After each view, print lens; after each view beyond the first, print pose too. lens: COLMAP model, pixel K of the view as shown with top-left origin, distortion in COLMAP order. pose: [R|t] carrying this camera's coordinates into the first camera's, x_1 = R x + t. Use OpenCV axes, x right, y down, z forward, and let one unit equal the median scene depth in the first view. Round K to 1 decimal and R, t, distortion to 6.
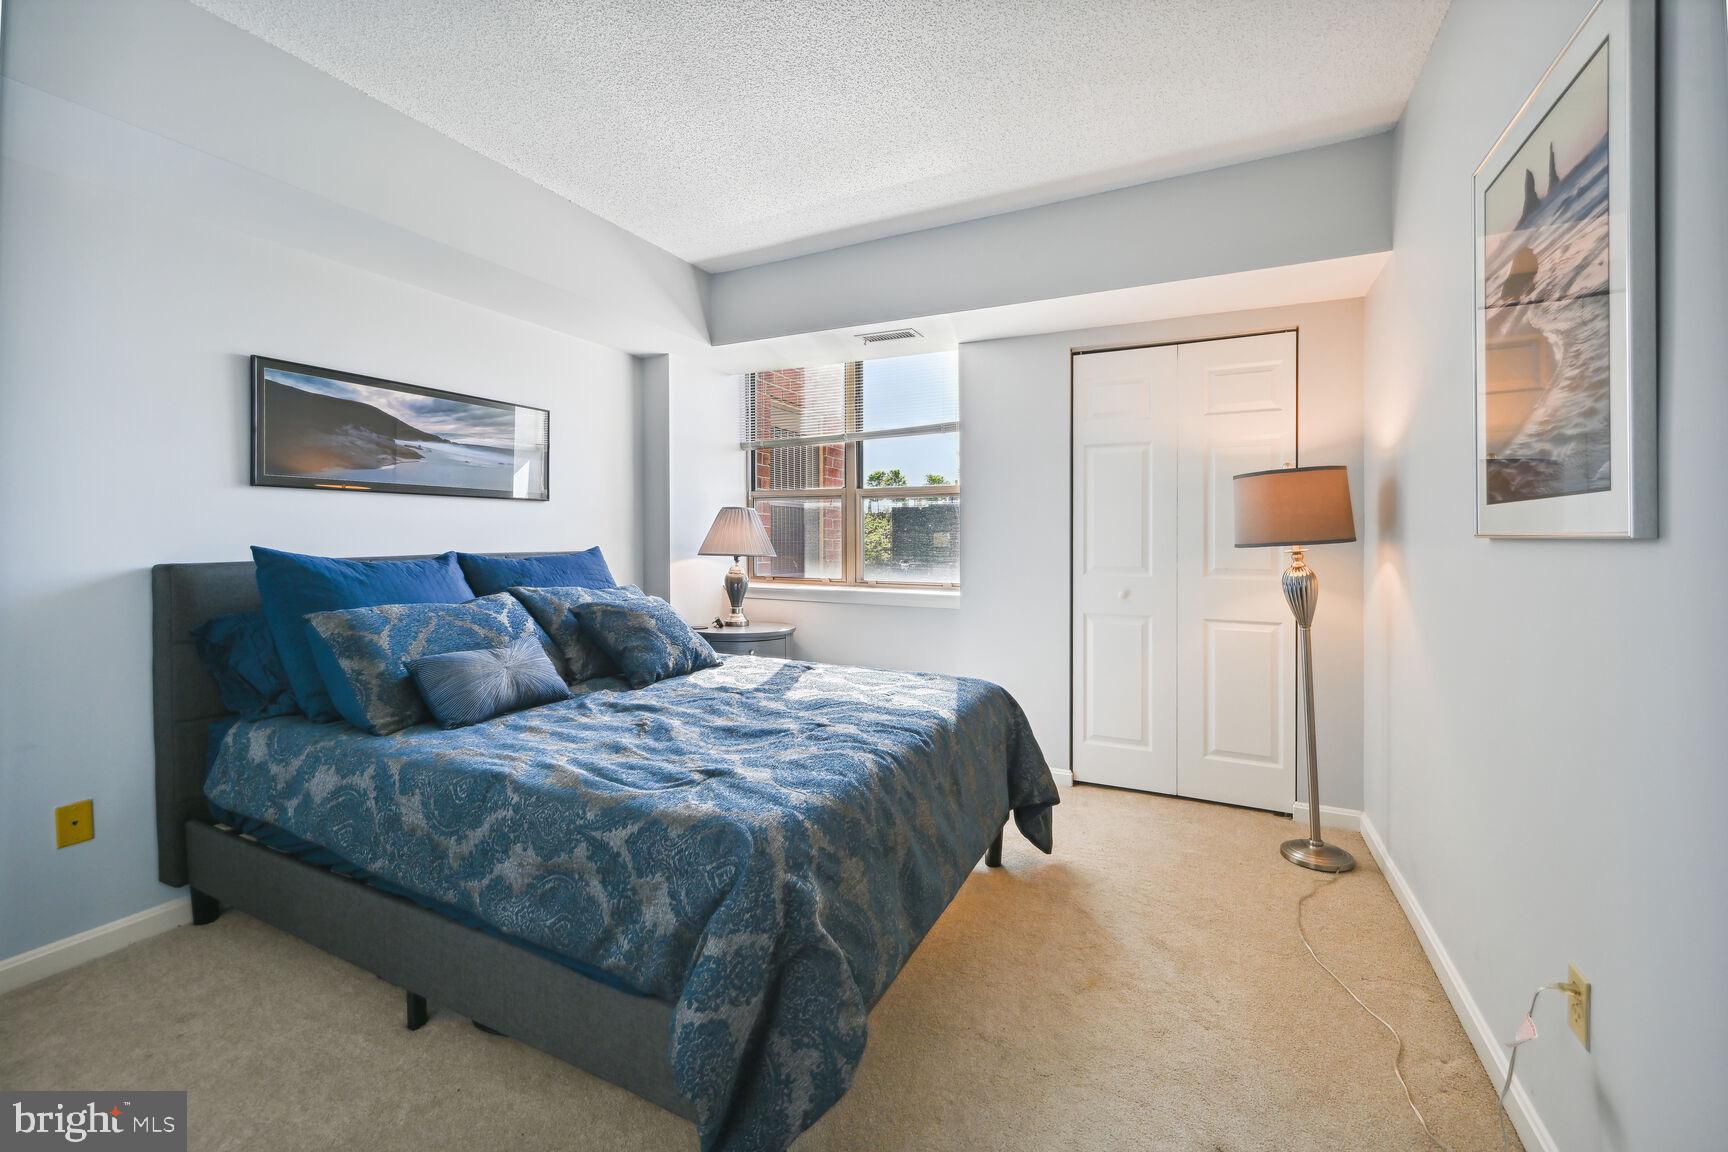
lens RADIAL K [[682.8, 0, 880.0], [0, 682.8, 532.9], [0, 0, 1]] dist [0.000658, 0.000470]
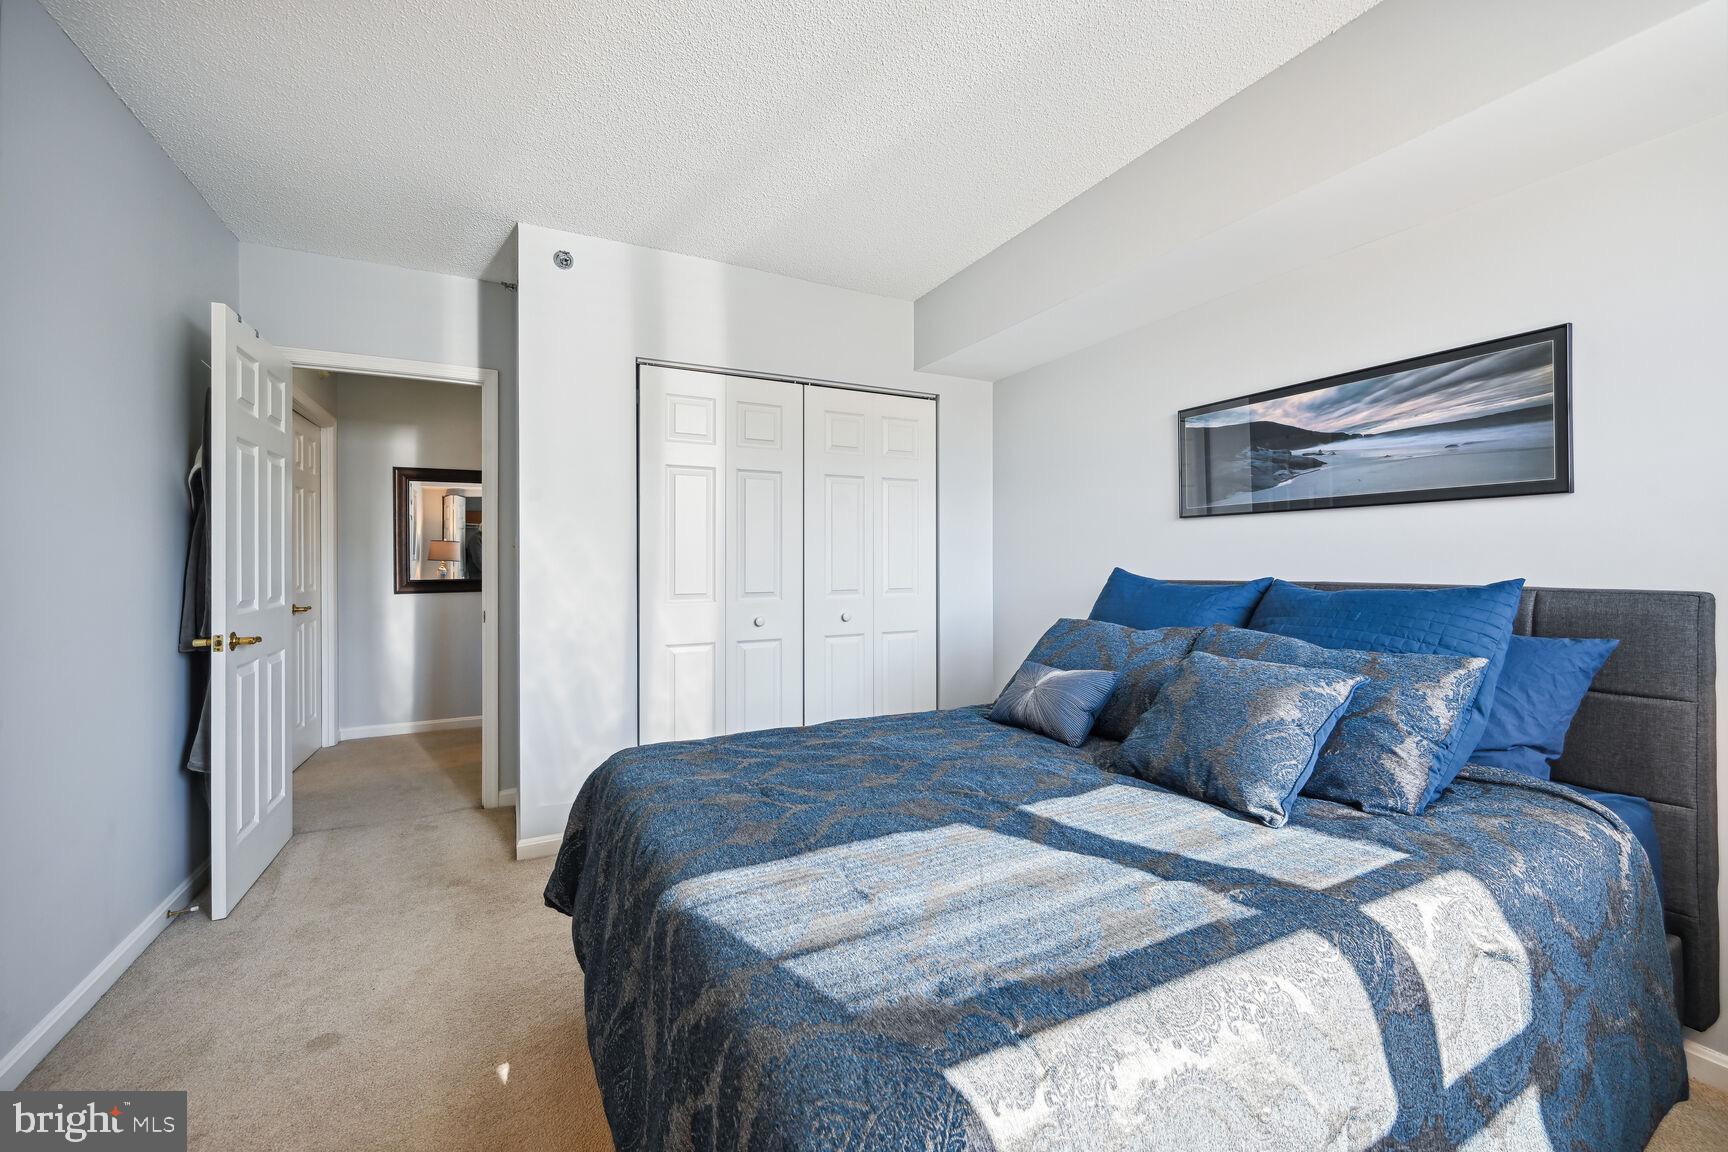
lens RADIAL K [[682.8, 0, 863.7], [0, 682.8, 565.3], [0, 0, 1]] dist [0.000658, 0.000470]
pose [[-0.601041, 0.003892, -0.799208, 0.336638], [0.002100, 0.999992, 0.003291, 0.008410], [0.799215, 0.000300, -0.601045, 1.090698]]
